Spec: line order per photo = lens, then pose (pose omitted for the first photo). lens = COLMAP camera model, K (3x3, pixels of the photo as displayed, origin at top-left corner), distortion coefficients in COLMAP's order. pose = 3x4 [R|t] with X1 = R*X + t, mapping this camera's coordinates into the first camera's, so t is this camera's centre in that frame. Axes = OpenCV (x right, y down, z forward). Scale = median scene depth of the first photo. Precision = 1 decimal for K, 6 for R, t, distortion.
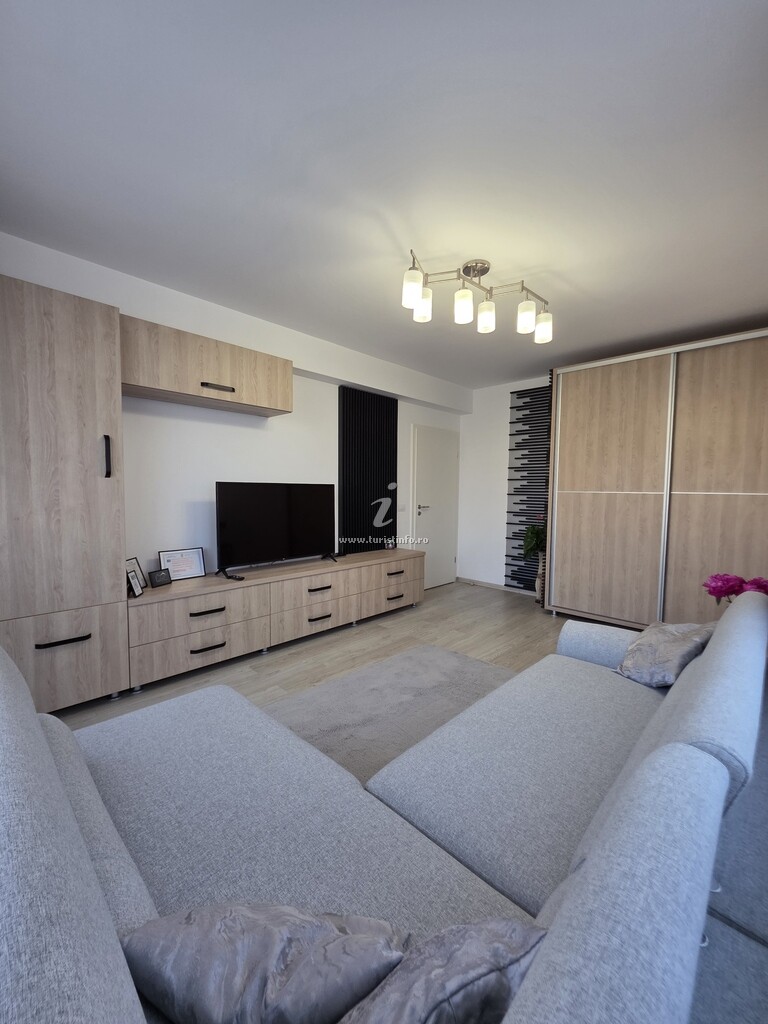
lens RADIAL K [[411.2, 0, 386.6], [0, 411.2, 513.8], [0, 0, 1]] dist [-0.000775, -0.000087]
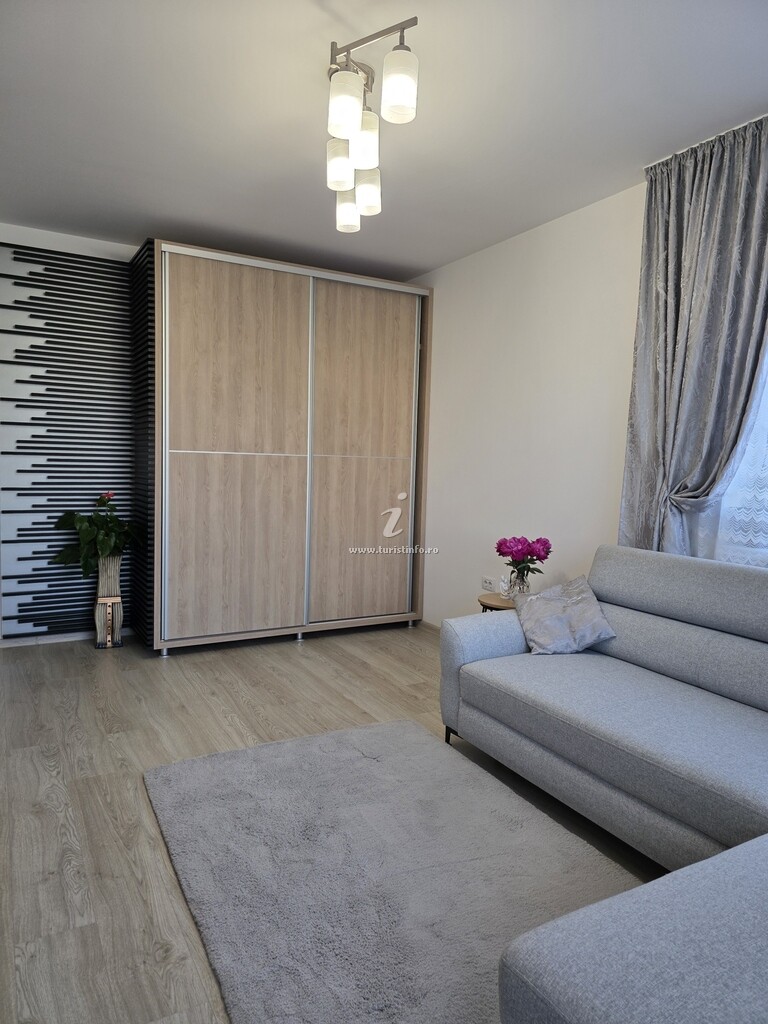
lens RADIAL K [[692.4, 0, 371.7], [0, 692.4, 509.2], [0, 0, 1]] dist [0.095228, -0.091161]
pose [[0.294139, -0.073346, 0.952944, -0.535995], [0.033903, 0.997224, 0.066290, -0.029738], [-0.955161, 0.012809, 0.295809, 0.462176]]
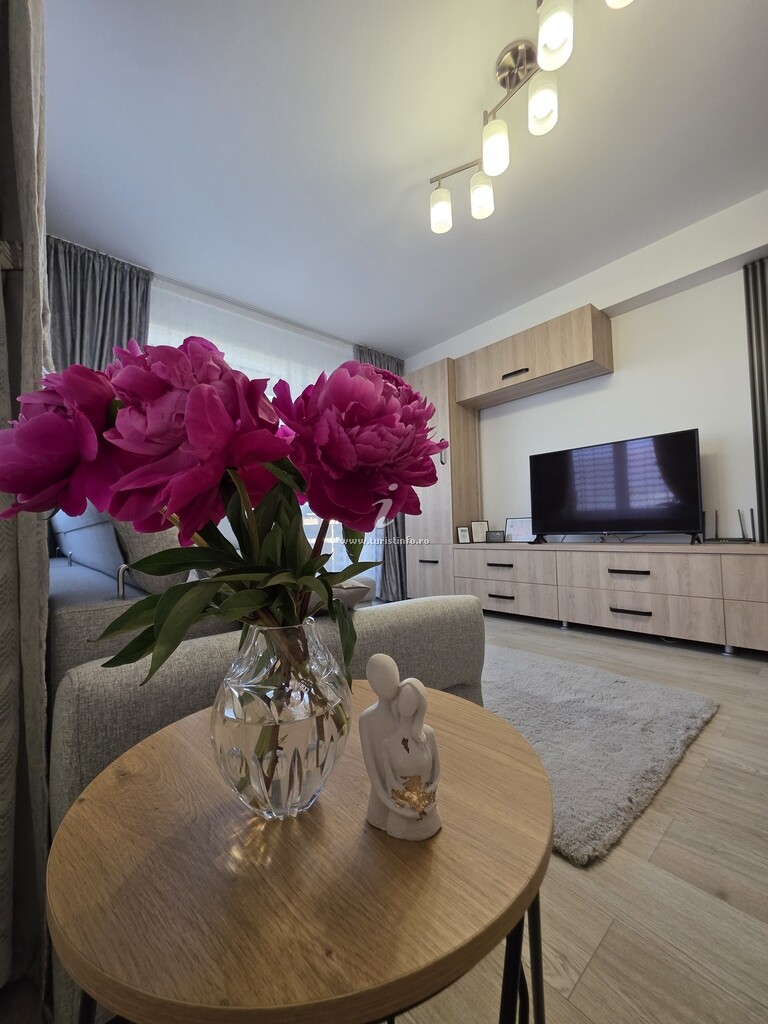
lens RADIAL K [[411.2, 0, 386.6], [0, 411.2, 513.8], [0, 0, 1]] dist [-0.000775, -0.000087]
pose [[-0.081313, -0.043240, -0.995750, 0.595777], [-0.027056, 0.998786, -0.041163, 0.112433], [0.996321, 0.023594, -0.082384, 0.589198]]
